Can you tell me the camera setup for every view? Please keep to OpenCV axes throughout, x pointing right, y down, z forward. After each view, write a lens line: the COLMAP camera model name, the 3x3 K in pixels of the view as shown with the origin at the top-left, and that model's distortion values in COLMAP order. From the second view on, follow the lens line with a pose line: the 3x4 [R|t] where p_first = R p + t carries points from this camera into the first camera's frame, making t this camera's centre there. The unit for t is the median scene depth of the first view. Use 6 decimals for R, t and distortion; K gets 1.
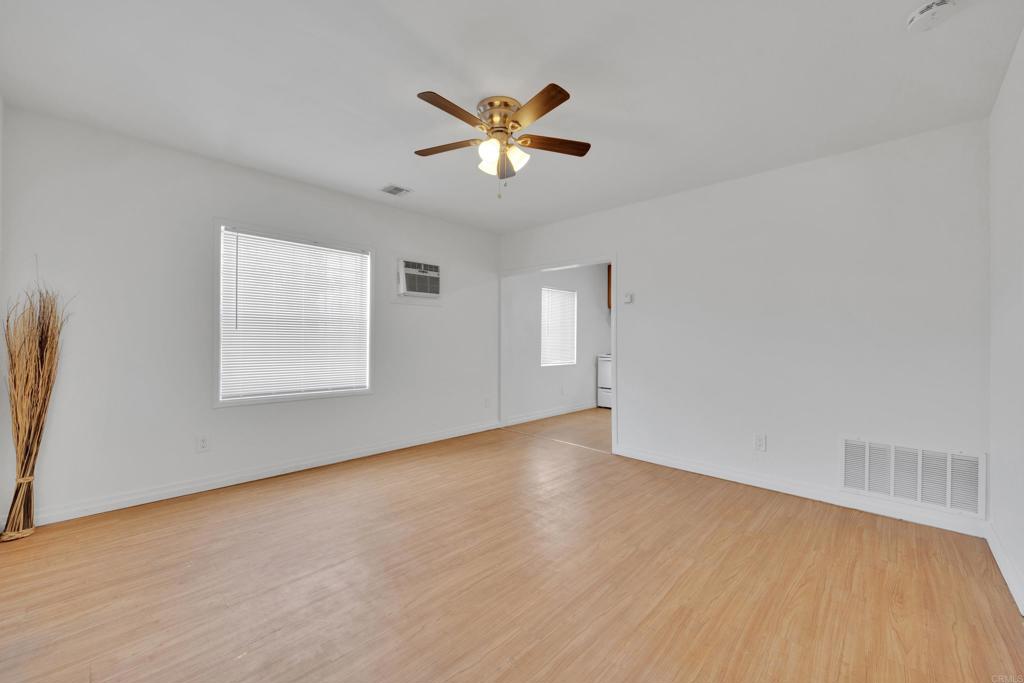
lens RADIAL K [[419.6, 0, 514.6], [0, 419.6, 342.3], [0, 0, 1]] dist [-0.000029, -0.000155]
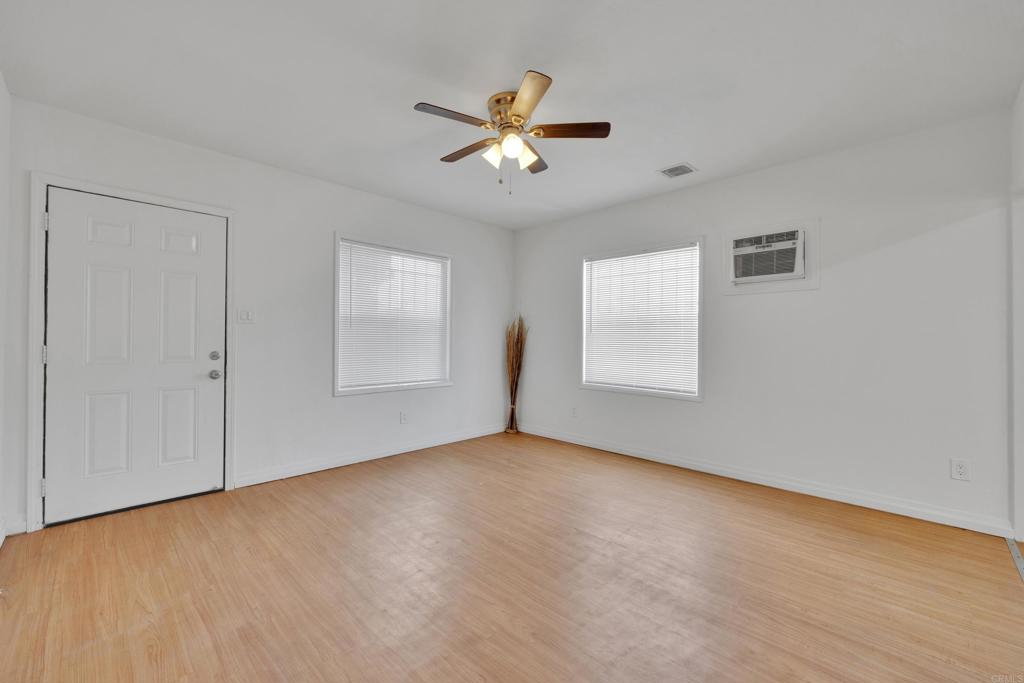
lens RADIAL K [[449.9, 0, 514.5], [0, 449.9, 340.1], [0, 0, 1]] dist [0.005426, 0.000296]
pose [[-0.076082, -0.007030, -0.997077, 0.680703], [-0.008924, 0.999940, -0.006369, 0.003070], [0.997062, 0.008413, -0.076140, 0.728121]]
